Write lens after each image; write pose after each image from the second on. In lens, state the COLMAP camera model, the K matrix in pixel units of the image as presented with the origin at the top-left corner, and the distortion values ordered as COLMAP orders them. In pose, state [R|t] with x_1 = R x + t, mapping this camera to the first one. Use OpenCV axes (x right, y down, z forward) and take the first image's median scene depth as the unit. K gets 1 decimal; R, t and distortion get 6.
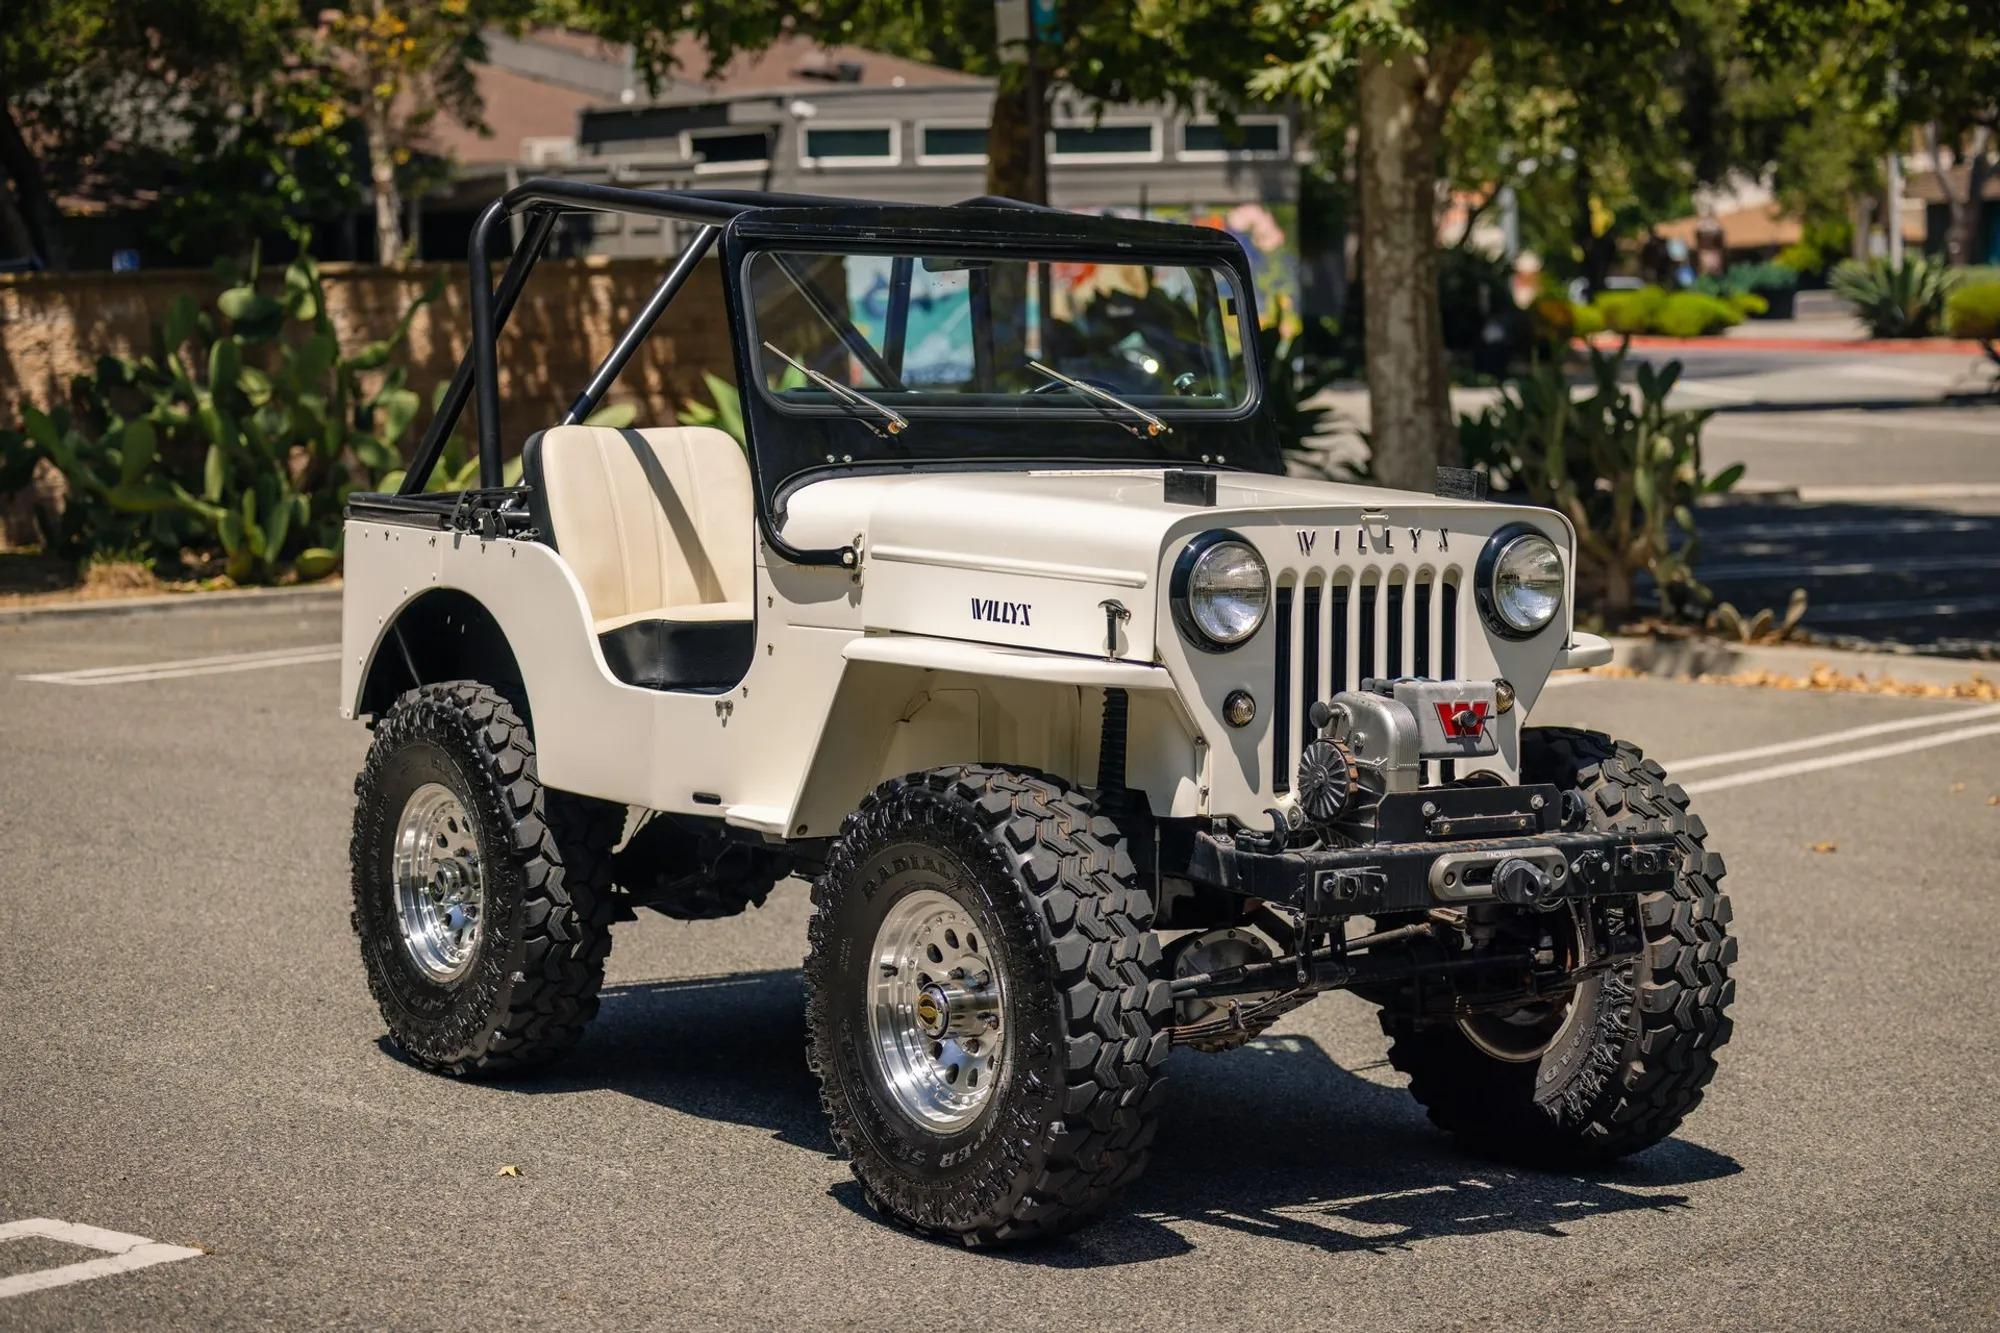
lens RADIAL K [[4397.1, 0, 998.6], [0, 4397.1, 667.1], [0, 0, 1]] dist [0.045923, 0.155500]
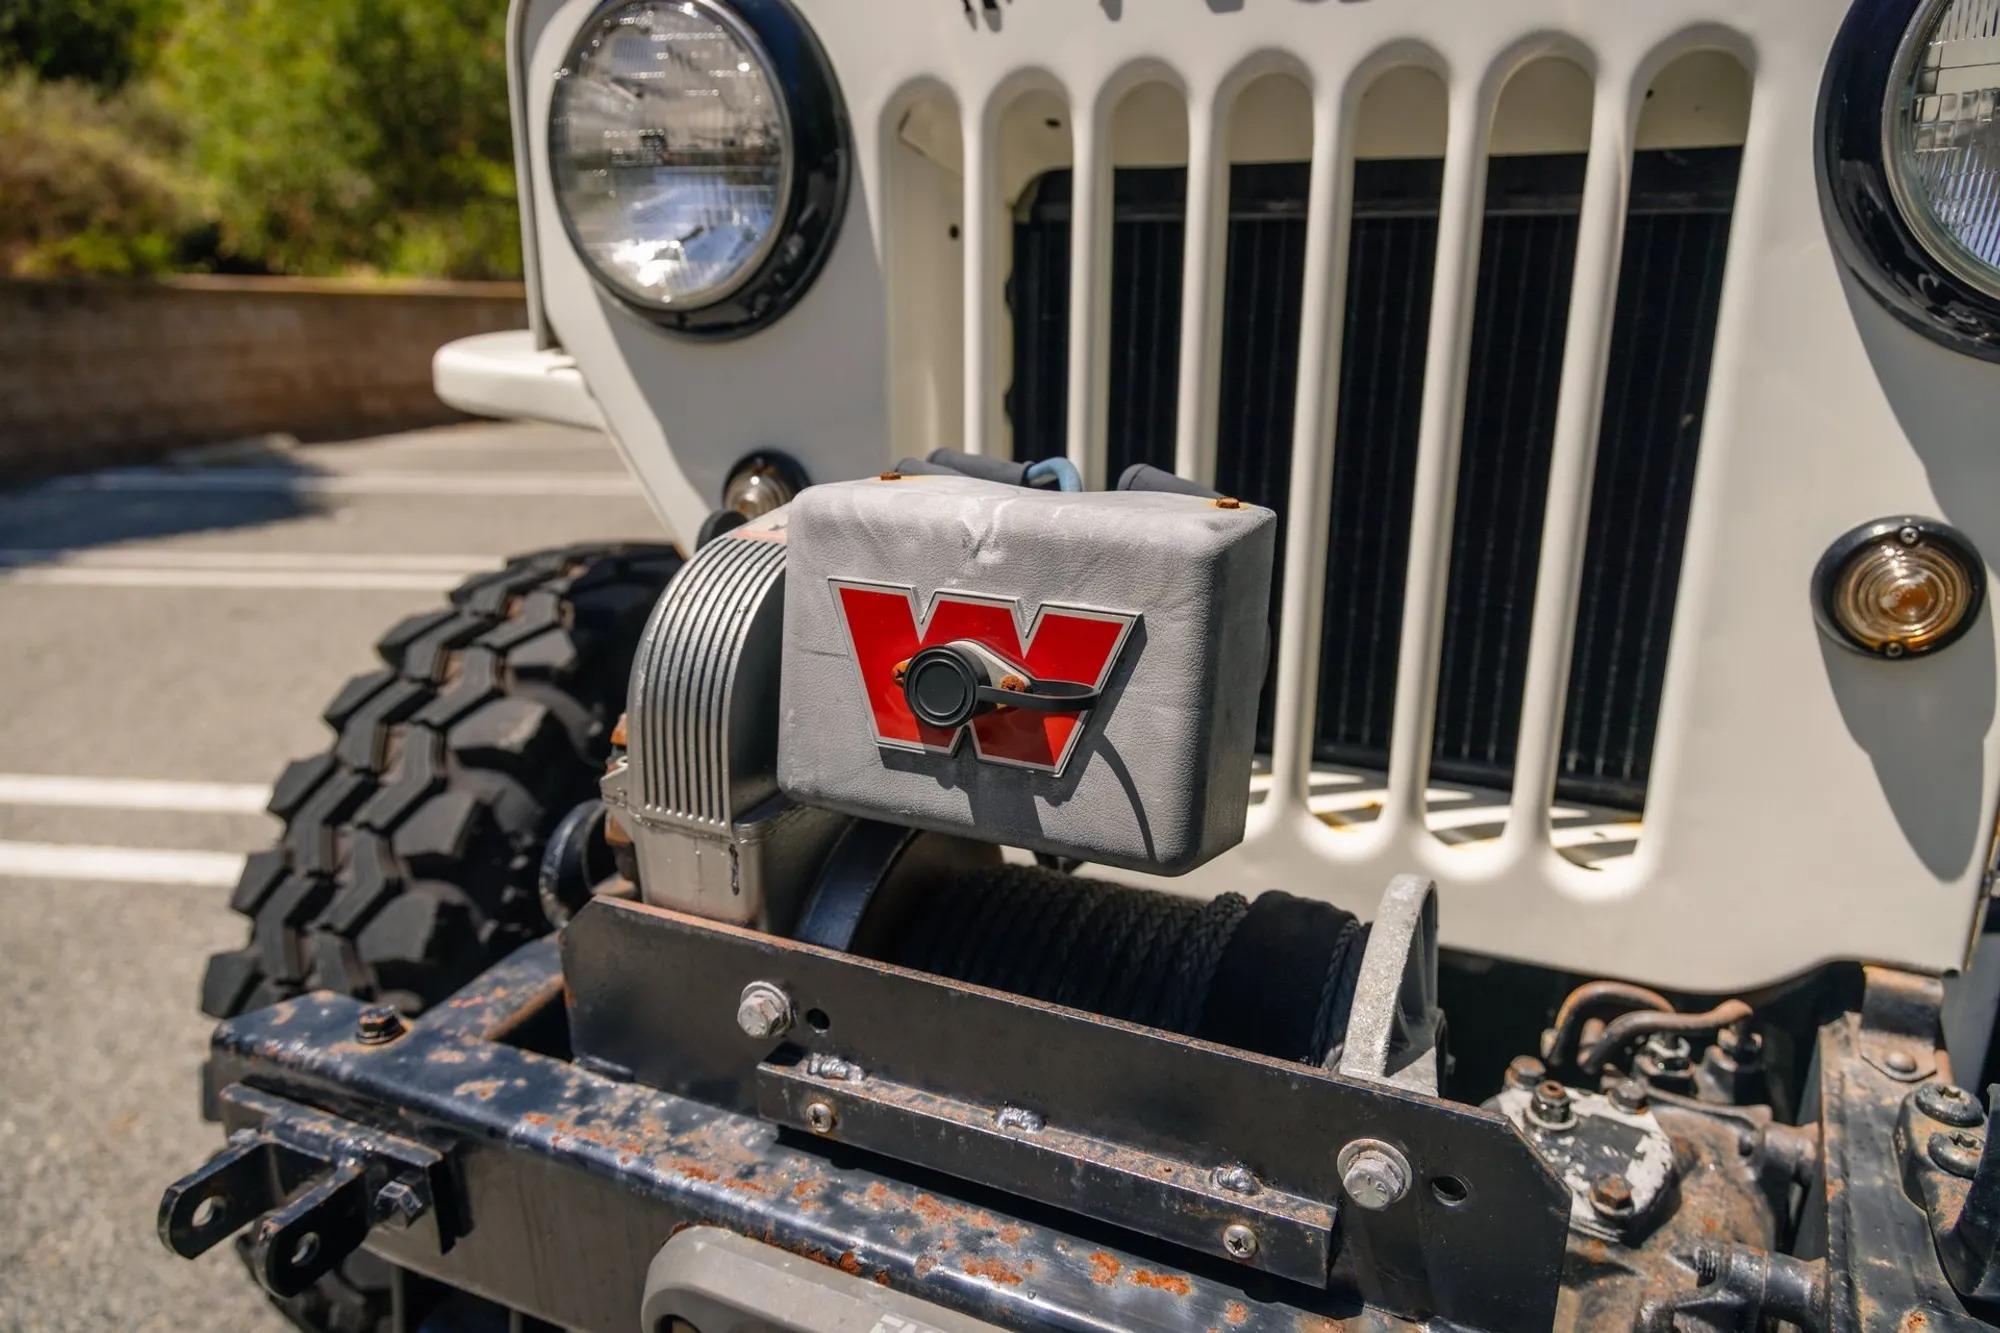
lens RADIAL K [[1304.4, 0, 989.6], [0, 1304.4, 663.5], [0, 0, 1]] dist [-0.002249, -0.001315]
pose [[0.512164, 0.224507, -0.829026, 0.155479], [-0.058396, 0.972101, 0.227176, -0.003132], [0.856900, -0.067940, 0.510985, 0.953410]]
